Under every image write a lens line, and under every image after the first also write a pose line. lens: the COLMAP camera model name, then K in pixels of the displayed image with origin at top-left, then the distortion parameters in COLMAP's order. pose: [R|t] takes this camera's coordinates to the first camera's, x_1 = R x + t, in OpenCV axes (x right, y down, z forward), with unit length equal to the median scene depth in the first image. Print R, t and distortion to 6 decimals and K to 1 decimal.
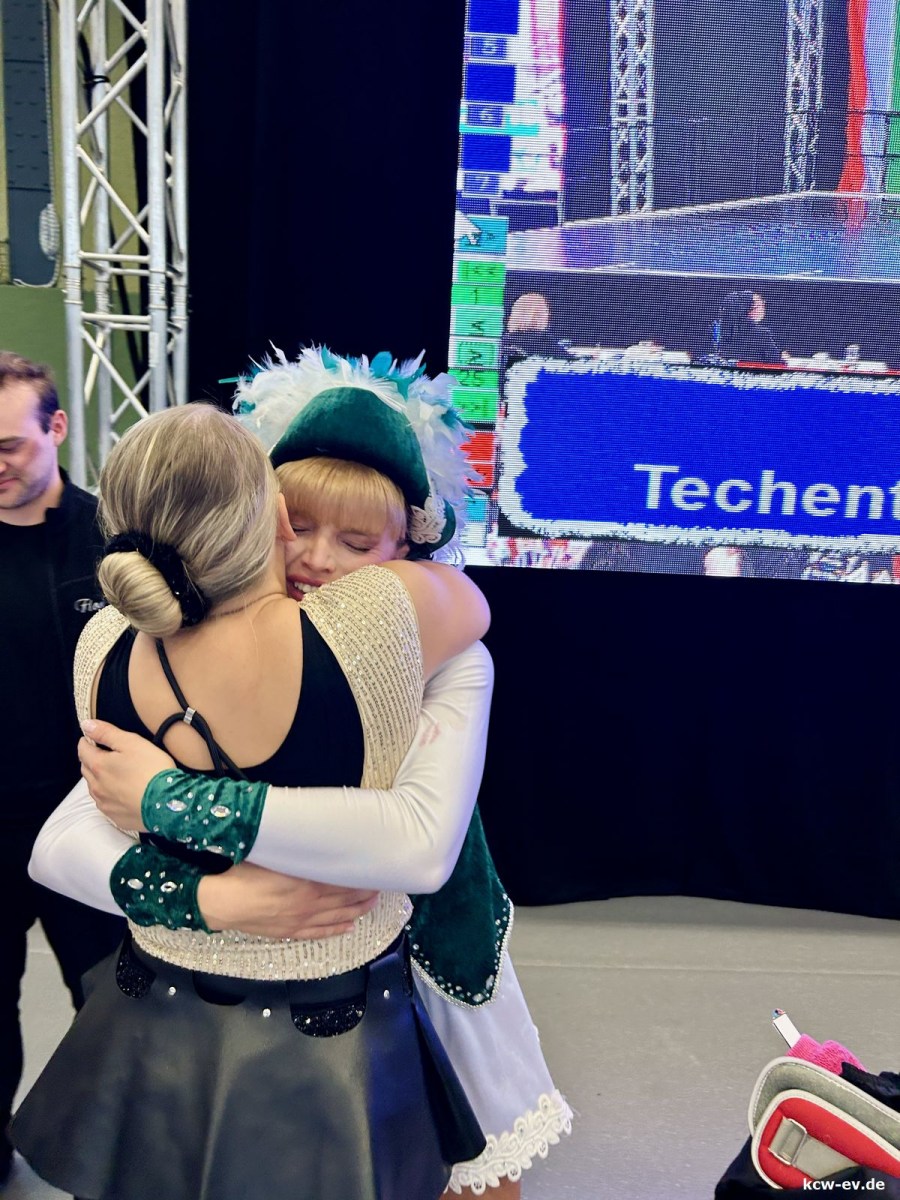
lens RADIAL K [[836.3, 0, 450.0], [0, 836.3, 600.0], [0, 0, 1]] dist [0.003460, 0.000201]
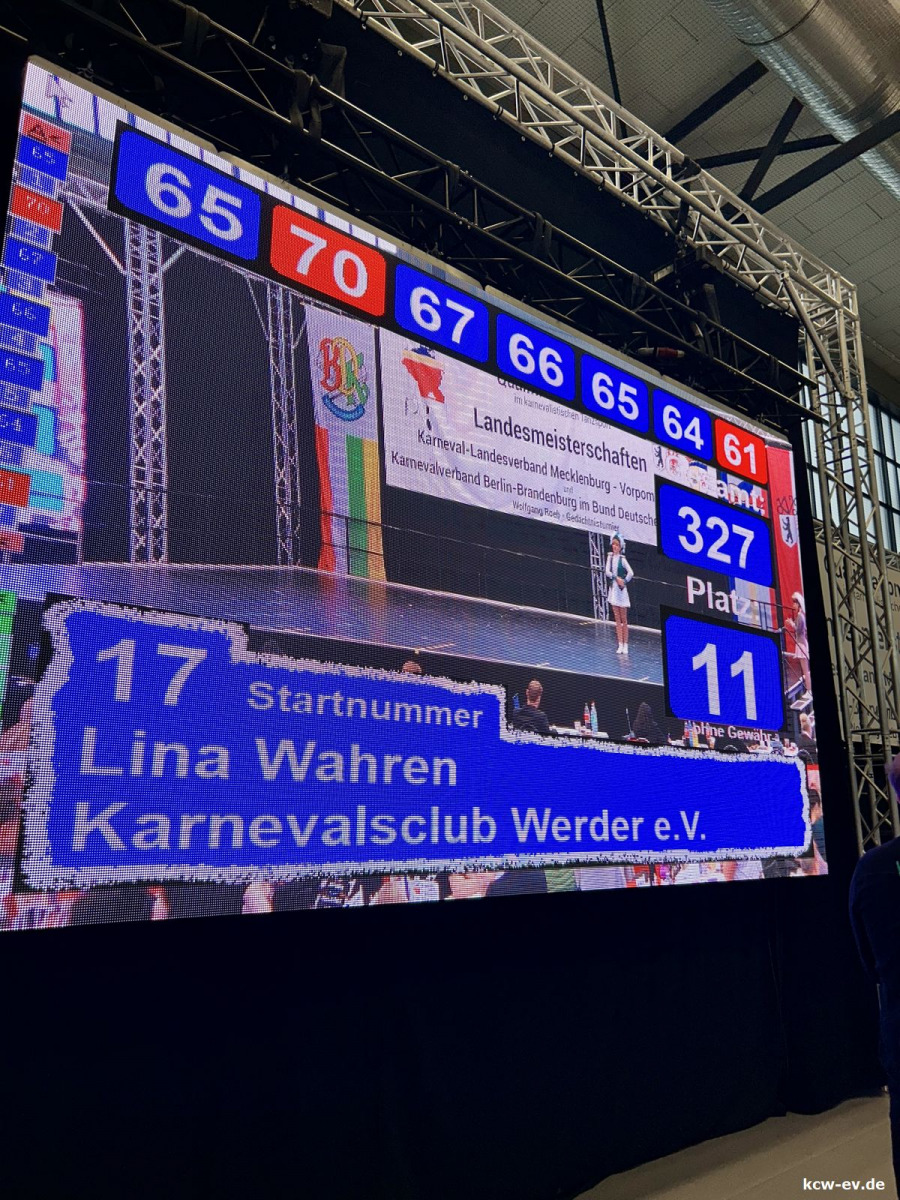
lens RADIAL K [[860.3, 0, 450.0], [0, 860.3, 600.0], [0, 0, 1]] dist [-0.000644, 0.000550]
pose [[0.783797, 0.110139, 0.611173, -0.145309], [0.127409, 0.934694, -0.331835, -0.007444], [-0.607807, 0.337961, 0.718577, 0.001977]]
